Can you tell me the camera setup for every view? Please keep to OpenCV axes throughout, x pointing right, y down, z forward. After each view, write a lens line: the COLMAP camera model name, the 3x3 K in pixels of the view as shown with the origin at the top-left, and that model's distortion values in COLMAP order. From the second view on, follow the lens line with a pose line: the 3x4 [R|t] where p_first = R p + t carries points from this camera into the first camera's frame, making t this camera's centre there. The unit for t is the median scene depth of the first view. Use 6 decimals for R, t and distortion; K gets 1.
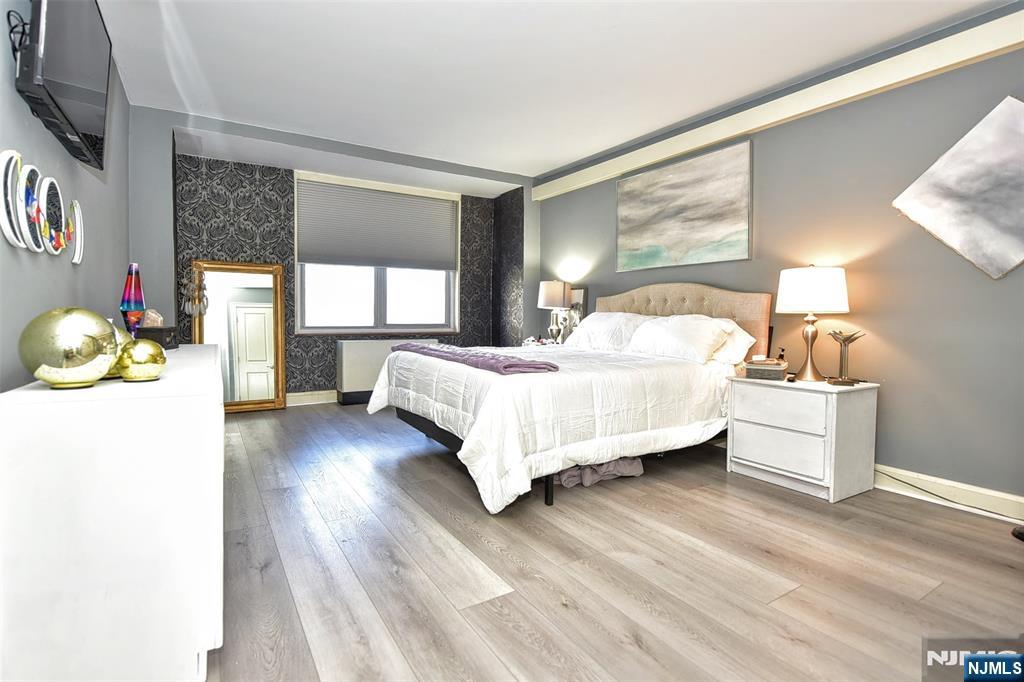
lens RADIAL K [[491.1, 0, 512.7], [0, 491.1, 326.4], [0, 0, 1]] dist [-0.001794, -0.000539]
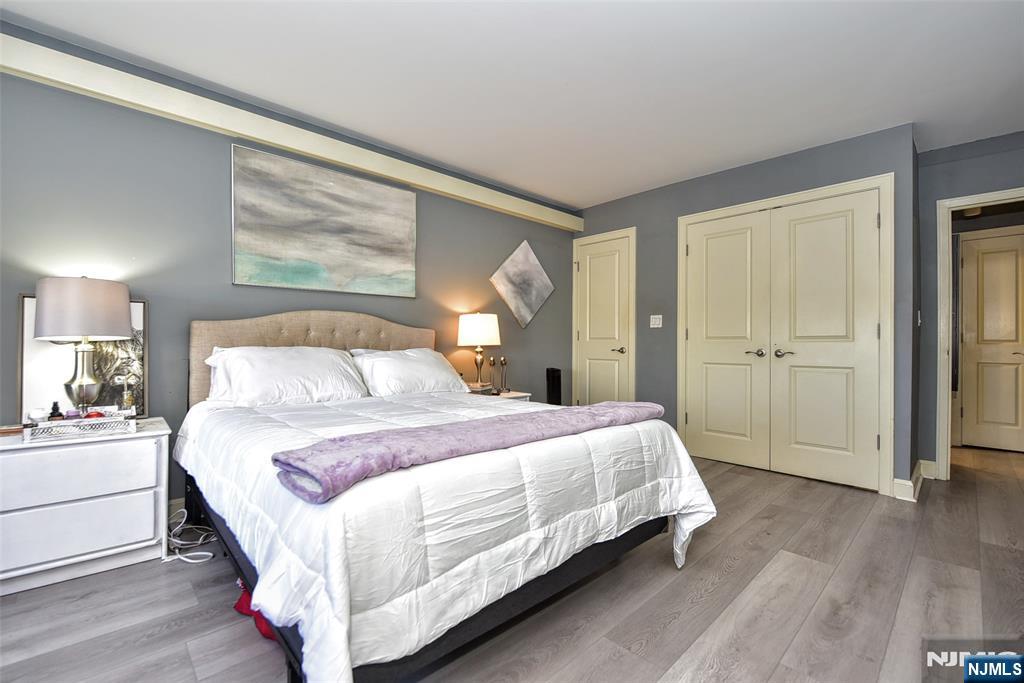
lens RADIAL K [[423.4, 0, 512.0], [0, 423.4, 341.5], [0, 0, 1]] dist [-0.007916, 0.000097]
pose [[-0.166646, -0.002895, 0.986013, -0.480926], [0.023893, 0.999690, 0.006973, -0.036736], [-0.985727, 0.024721, -0.166525, 0.890038]]
